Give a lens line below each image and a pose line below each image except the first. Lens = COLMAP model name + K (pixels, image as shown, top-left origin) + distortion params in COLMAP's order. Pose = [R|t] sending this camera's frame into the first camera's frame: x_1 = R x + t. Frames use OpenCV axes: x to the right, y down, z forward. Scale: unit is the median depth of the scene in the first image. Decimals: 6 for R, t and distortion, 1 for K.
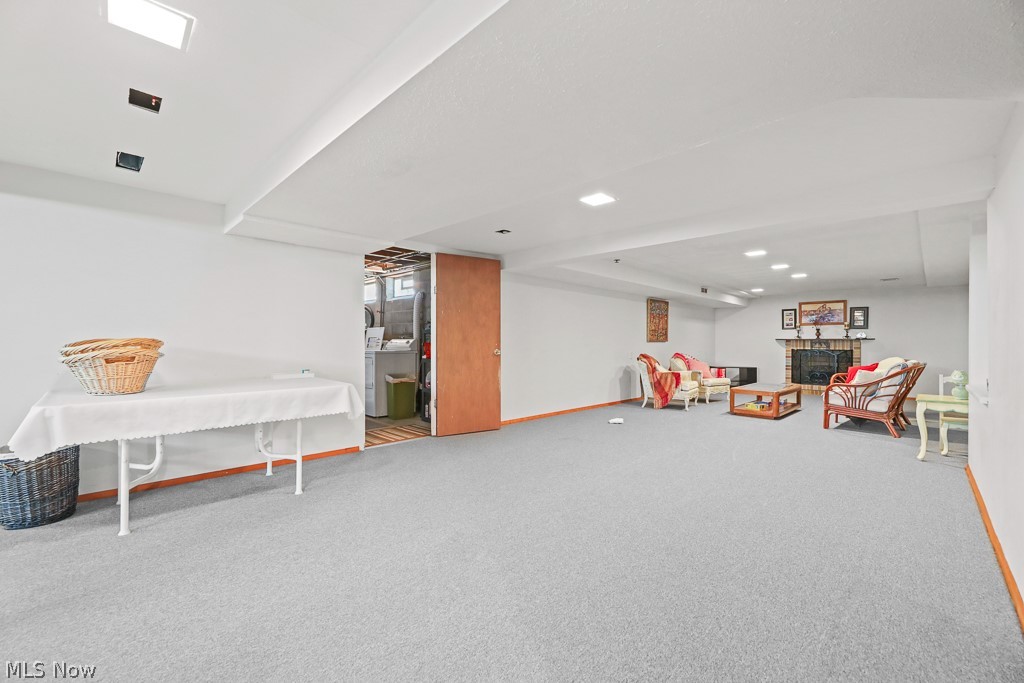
lens RADIAL K [[426.3, 0, 512.0], [0, 426.3, 336.9], [0, 0, 1]] dist [-0.001044, -0.000201]
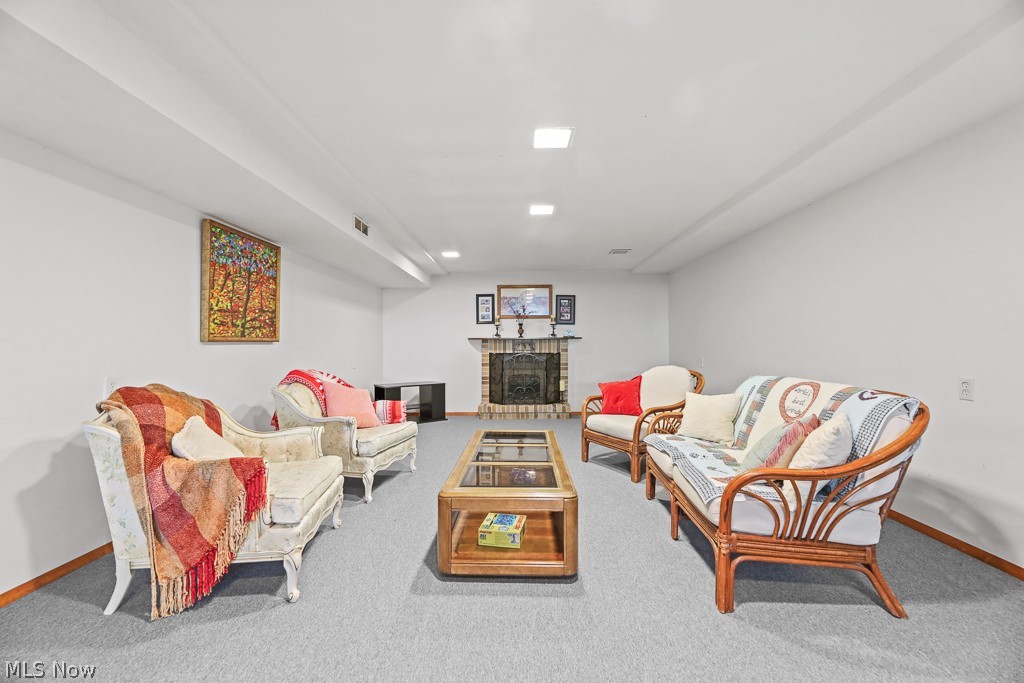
lens RADIAL K [[419.5, 0, 508.3], [0, 419.5, 346.3], [0, 0, 1]] dist [0.020743, -0.000590]
pose [[0.735727, -0.009482, 0.677212, 0.239973], [-0.000269, 0.999898, 0.014293, 0.008713], [-0.677278, -0.010699, 0.735649, 0.517754]]
